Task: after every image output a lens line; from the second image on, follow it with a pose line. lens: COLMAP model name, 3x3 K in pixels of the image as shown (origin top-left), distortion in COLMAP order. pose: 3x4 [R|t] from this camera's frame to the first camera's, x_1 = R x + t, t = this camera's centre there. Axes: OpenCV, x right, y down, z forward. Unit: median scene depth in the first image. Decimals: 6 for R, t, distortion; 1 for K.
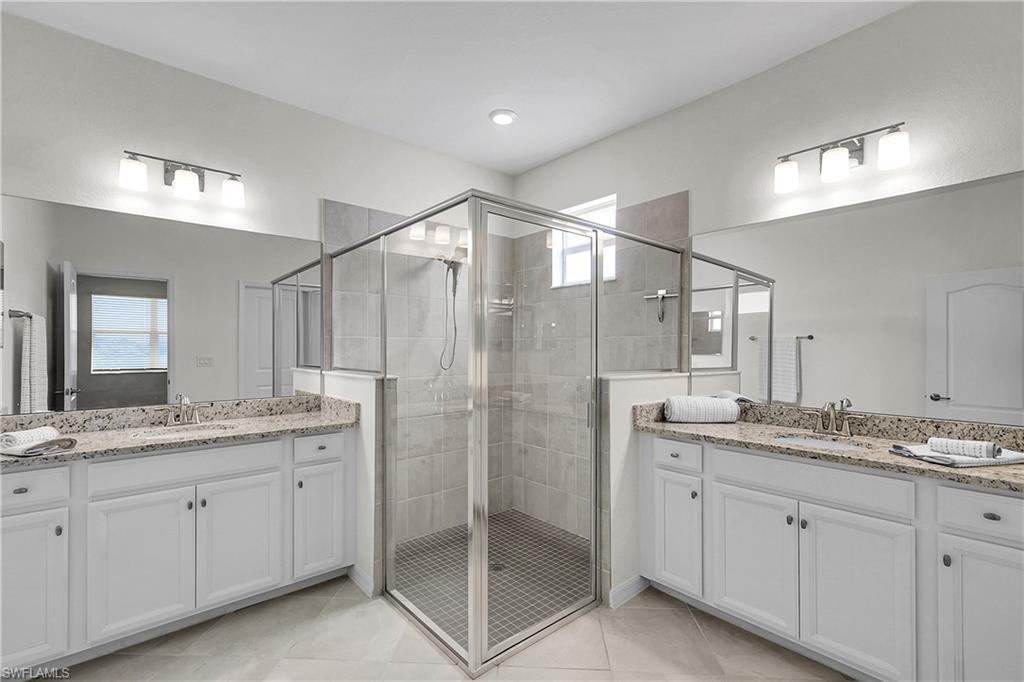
lens RADIAL K [[461.8, 0, 507.1], [0, 461.8, 344.5], [0, 0, 1]] dist [0.002001, -0.000574]
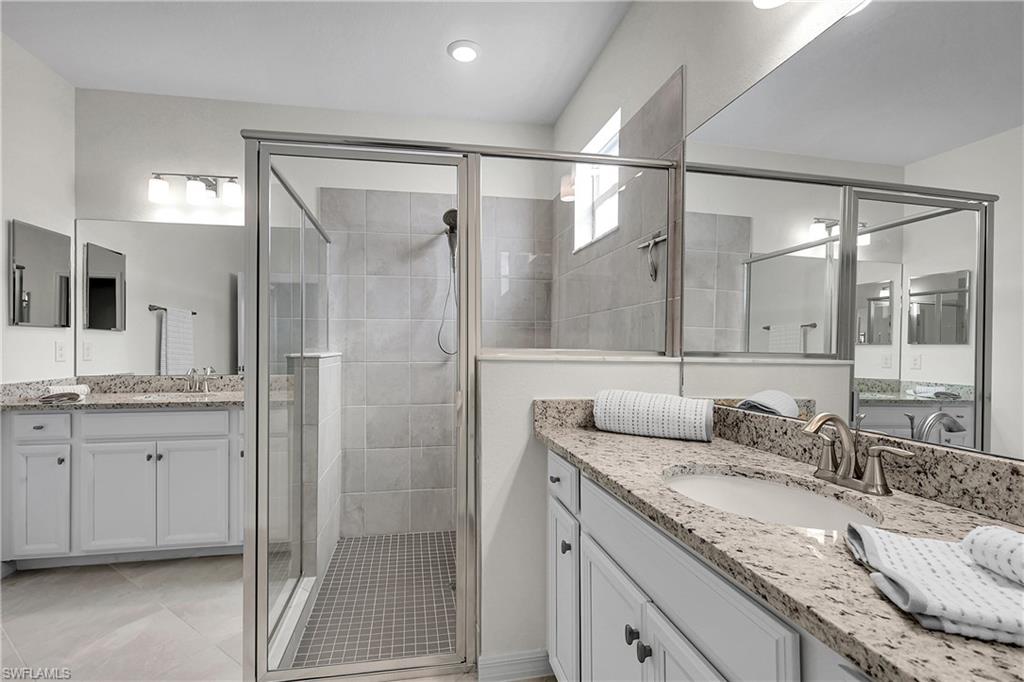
lens RADIAL K [[461.8, 0, 511.8], [0, 461.8, 347.5], [0, 0, 1]] dist [0.002001, -0.000574]
pose [[0.848542, 0.000353, -0.529128, 0.600277], [0.002115, 0.999990, 0.004059, 0.050140], [0.529123, -0.004563, 0.848533, 0.392807]]
